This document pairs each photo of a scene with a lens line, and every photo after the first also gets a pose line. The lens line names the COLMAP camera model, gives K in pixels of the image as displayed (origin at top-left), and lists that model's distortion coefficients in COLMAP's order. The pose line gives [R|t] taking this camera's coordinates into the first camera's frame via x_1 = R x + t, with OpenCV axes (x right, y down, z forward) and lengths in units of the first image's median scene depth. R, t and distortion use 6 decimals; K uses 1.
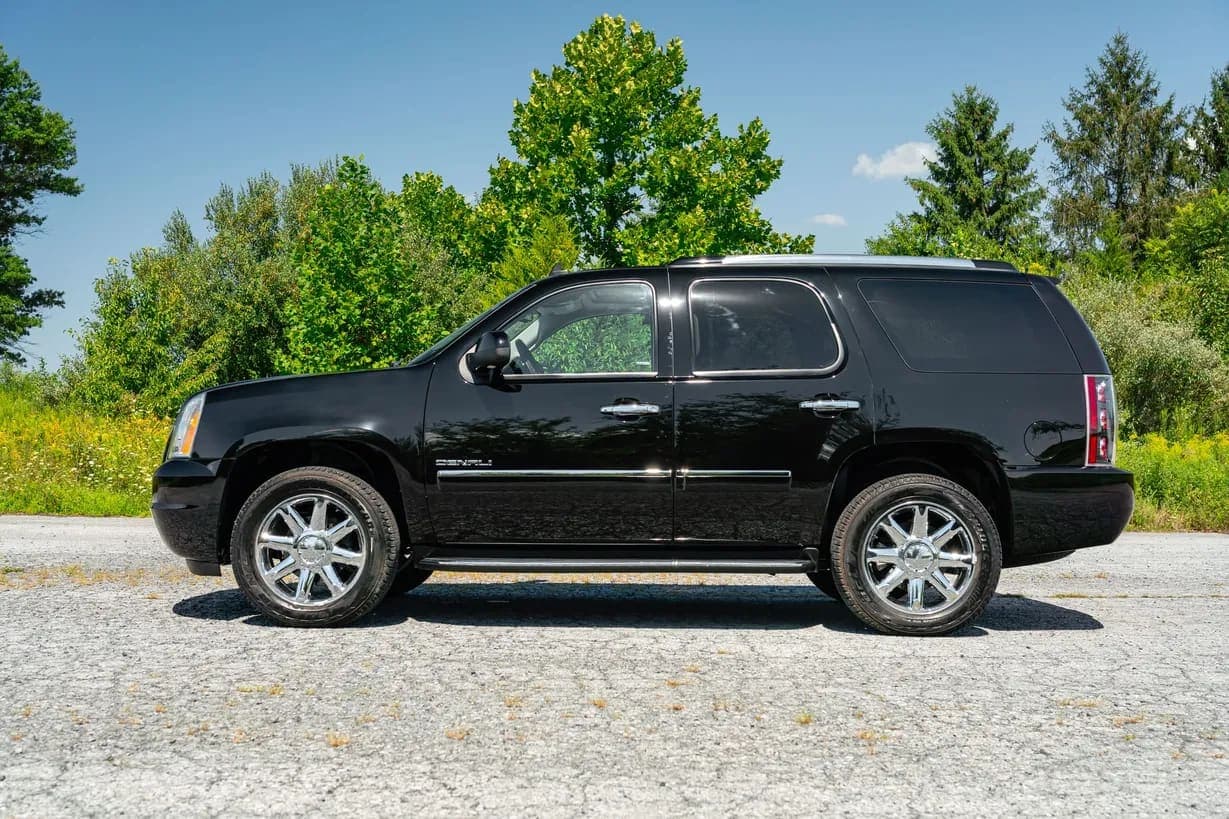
lens RADIAL K [[1535.8, 0, 614.5], [0, 1535.8, 409.5], [0, 0, 1]] dist [0.000688, 0.039156]
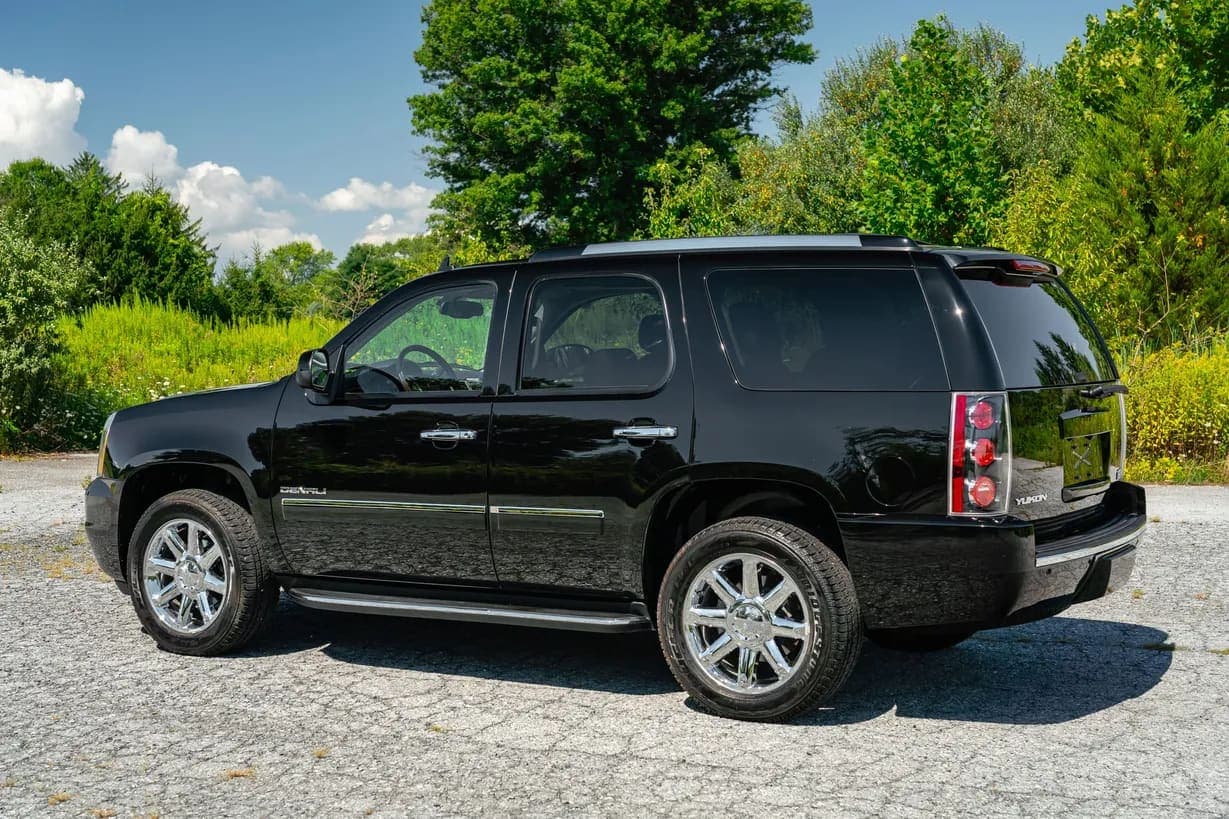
lens RADIAL K [[1777.3, 0, 614.5], [0, 1777.3, 409.5], [0, 0, 1]] dist [0.021585, 0.177228]
pose [[0.863423, 0.001801, -0.504477, 0.181025], [0.037417, 0.997011, 0.067600, -0.023786], [0.503090, -0.077243, 0.860775, 0.052394]]
